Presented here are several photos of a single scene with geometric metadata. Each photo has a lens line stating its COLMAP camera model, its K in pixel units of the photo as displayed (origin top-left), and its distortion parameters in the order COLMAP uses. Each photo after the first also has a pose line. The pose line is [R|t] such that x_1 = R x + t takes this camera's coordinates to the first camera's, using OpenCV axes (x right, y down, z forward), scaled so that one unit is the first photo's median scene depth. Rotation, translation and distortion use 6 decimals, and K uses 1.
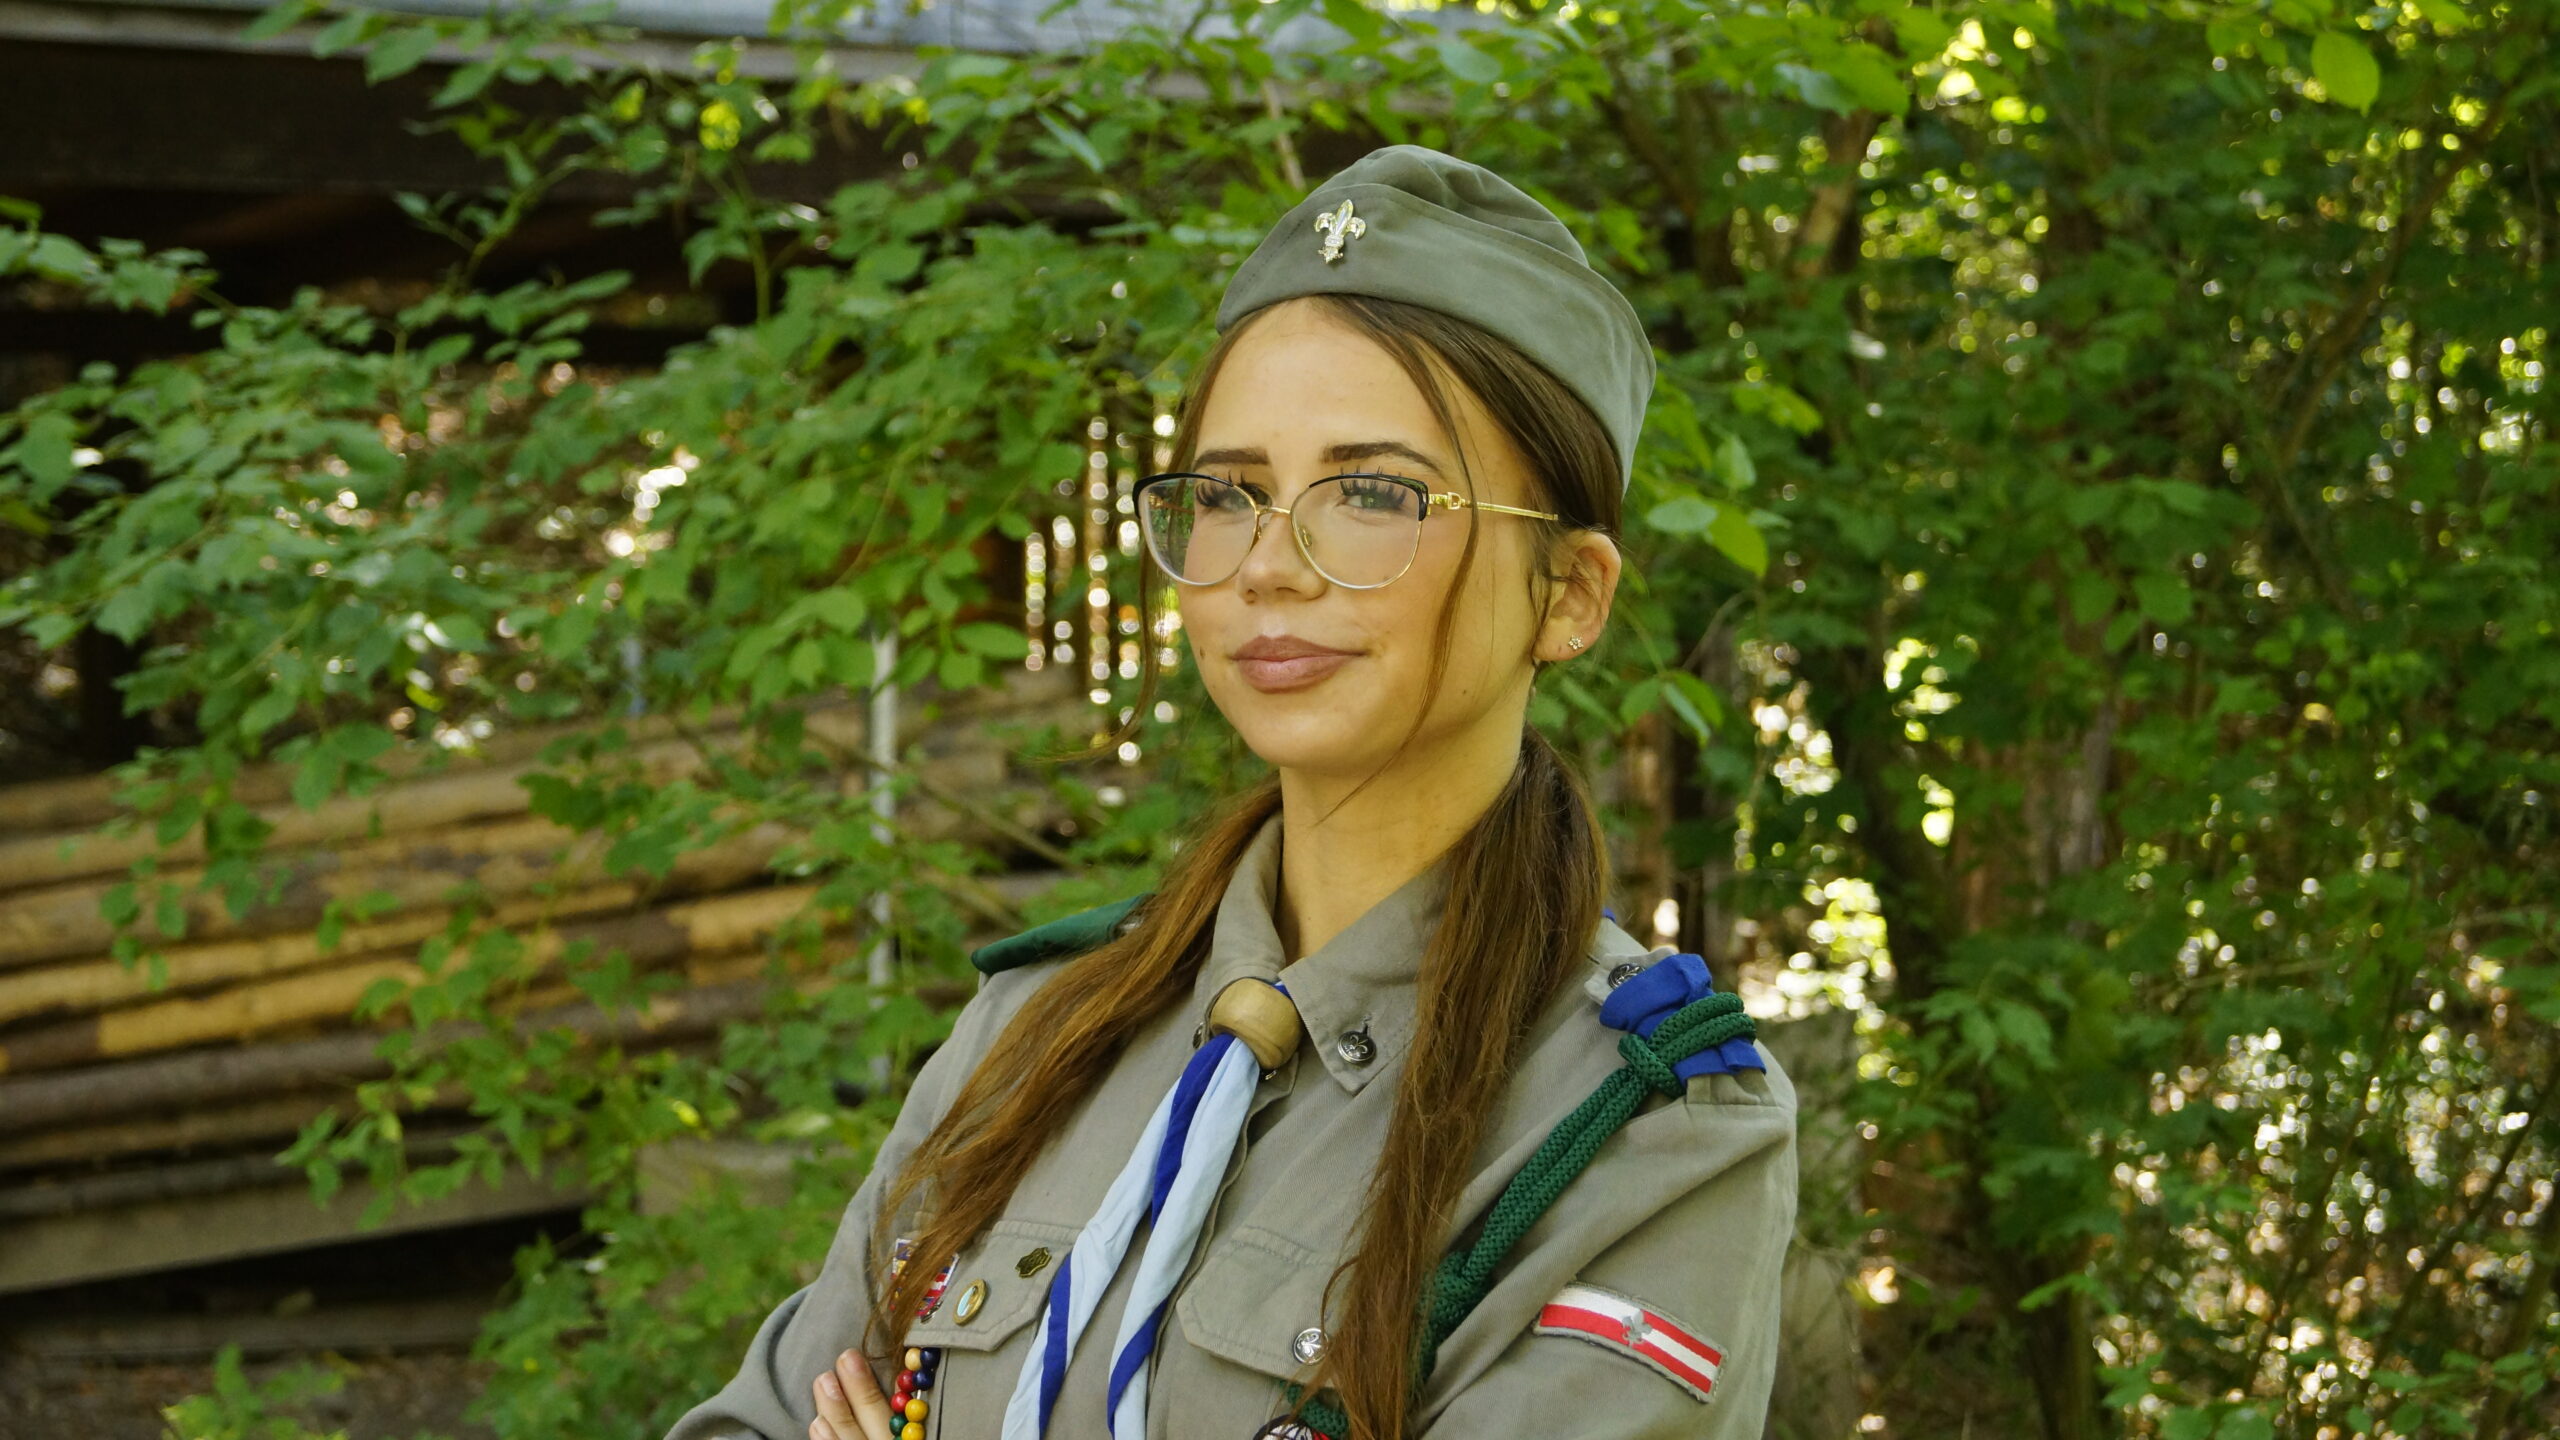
lens RADIAL K [[4693.3, 0, 1311.3], [0, 4693.3, 618.1], [0, 0, 1]] dist [0.003189, 0.000000]
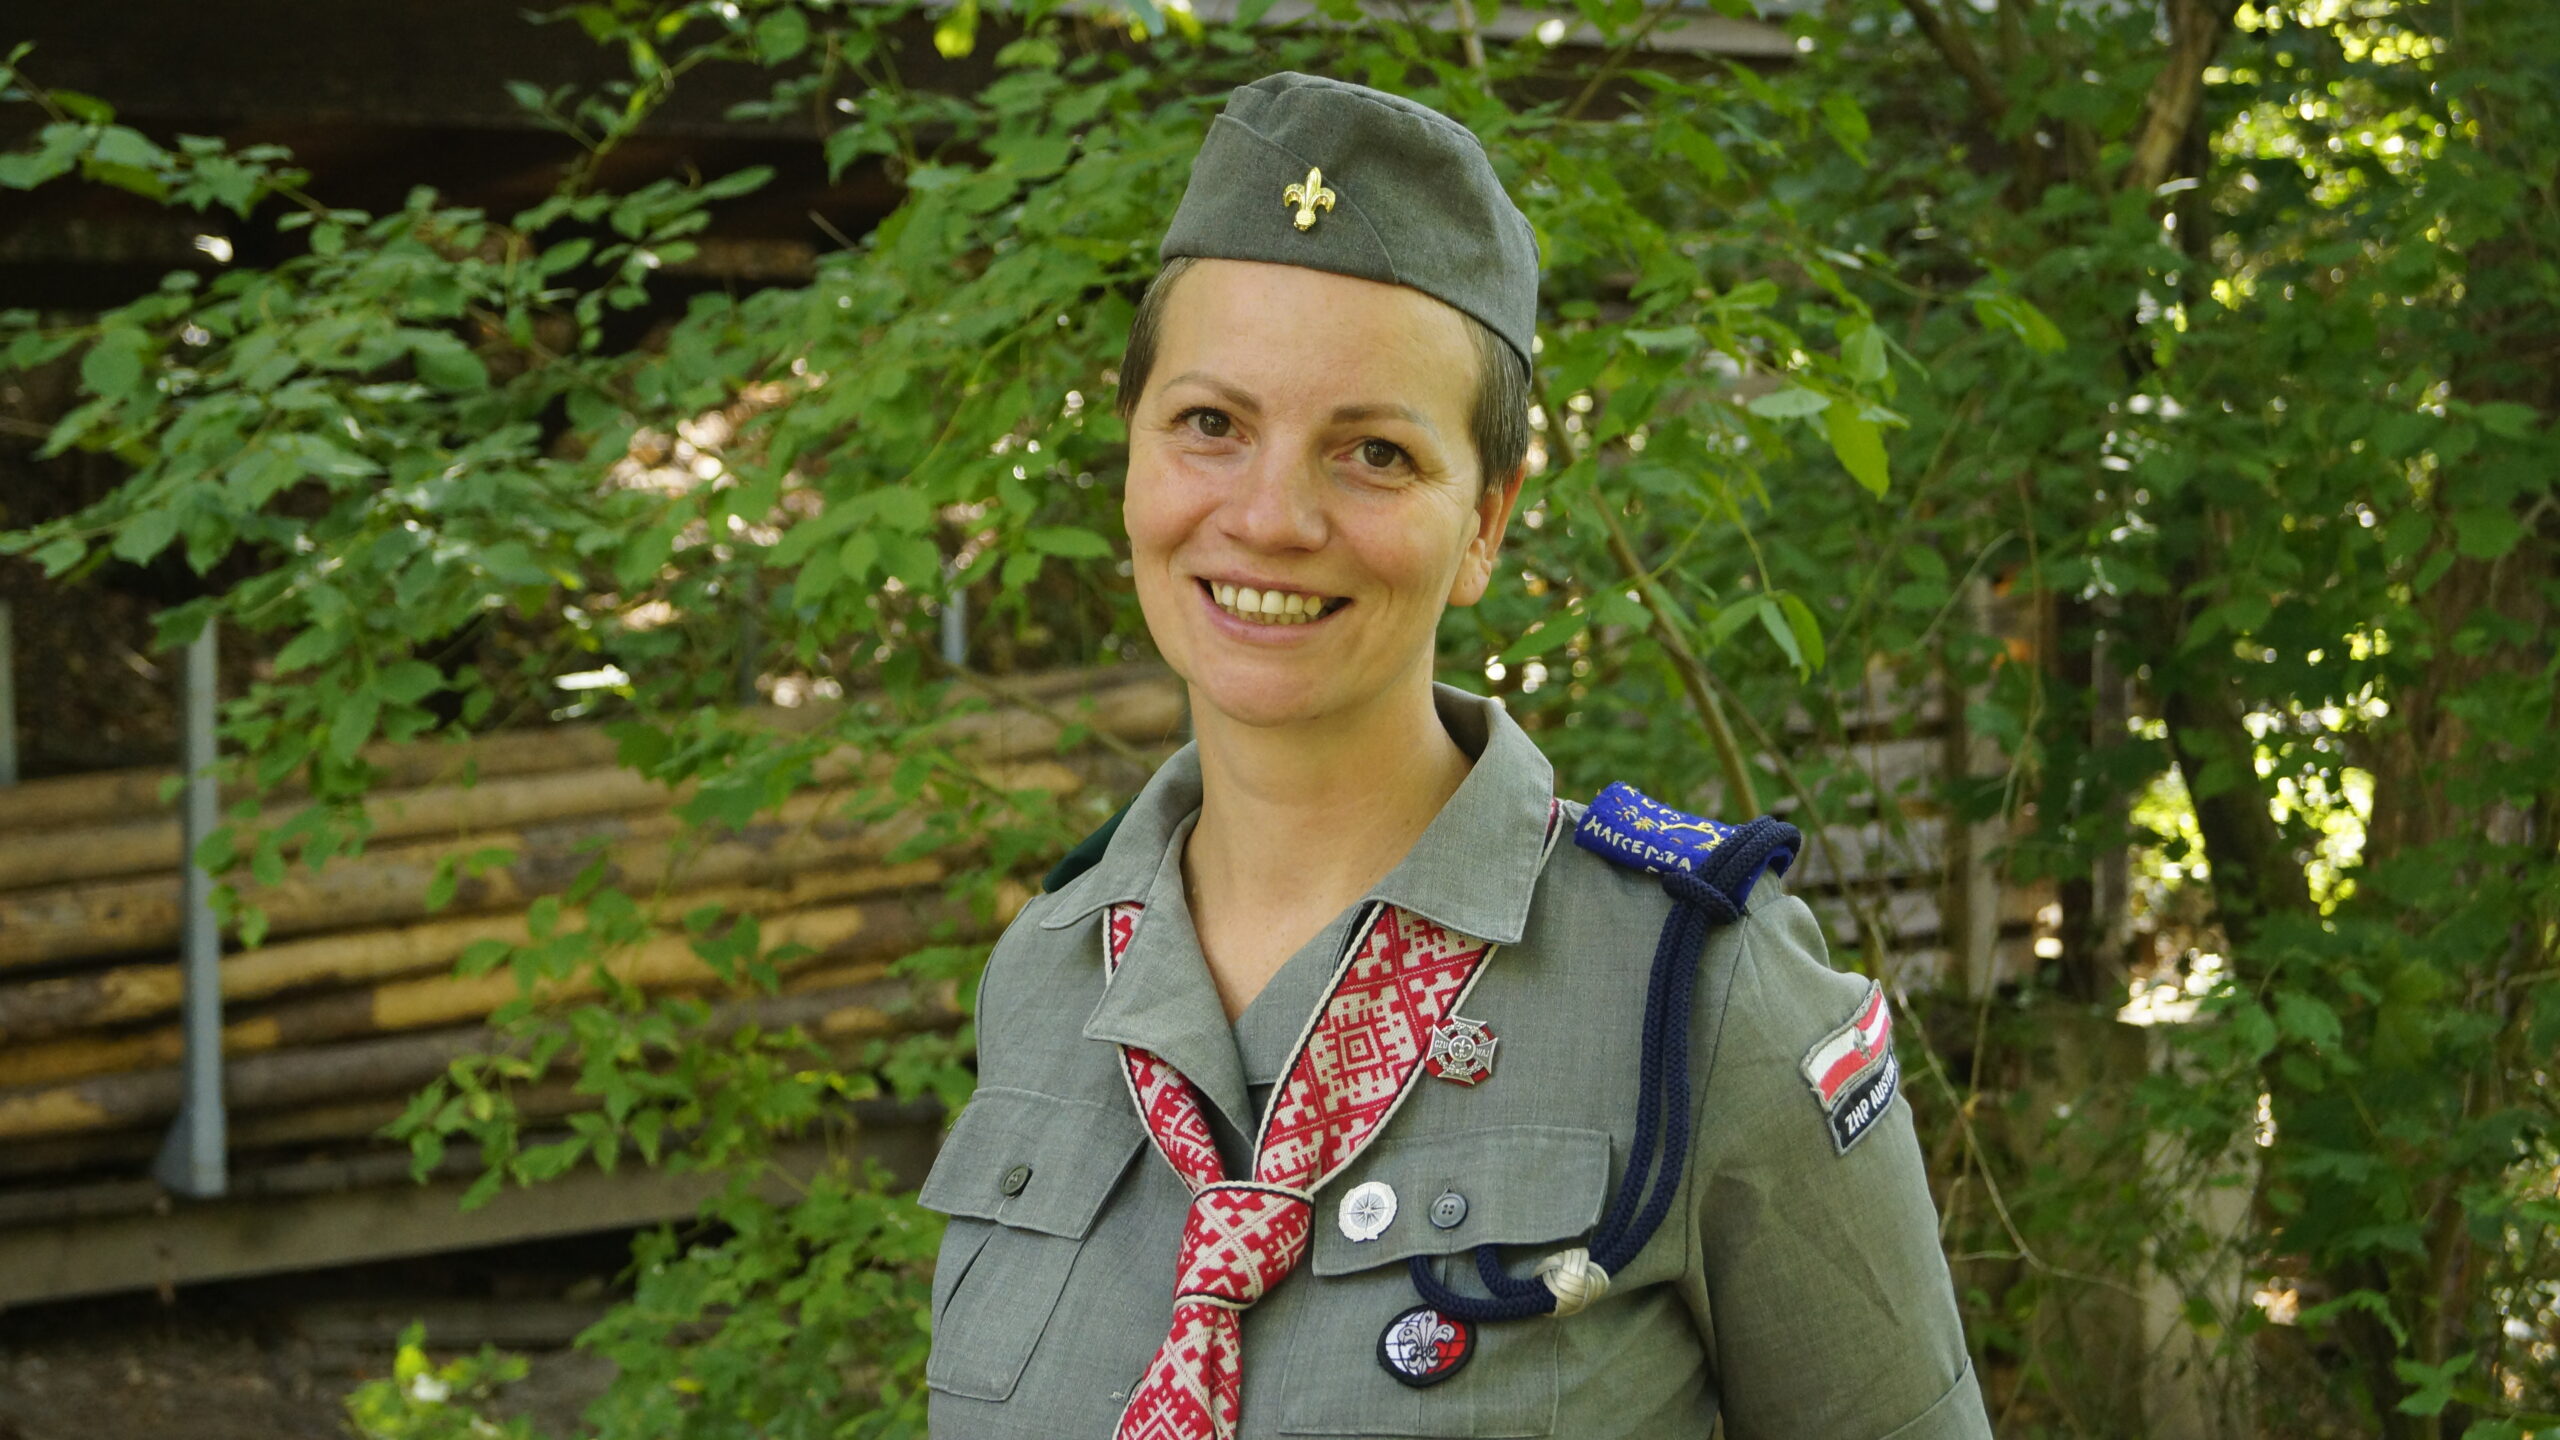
lens RADIAL K [[4693.3, 0, 1279.2], [0, 4693.3, 722.1], [0, 0, 1]] dist [0.003189, 0.000000]
pose [[0.993033, 0.006623, -0.117650, 0.061249], [-0.003872, 0.999714, 0.023594, 0.011033], [0.117772, -0.022974, 0.992775, 0.108867]]
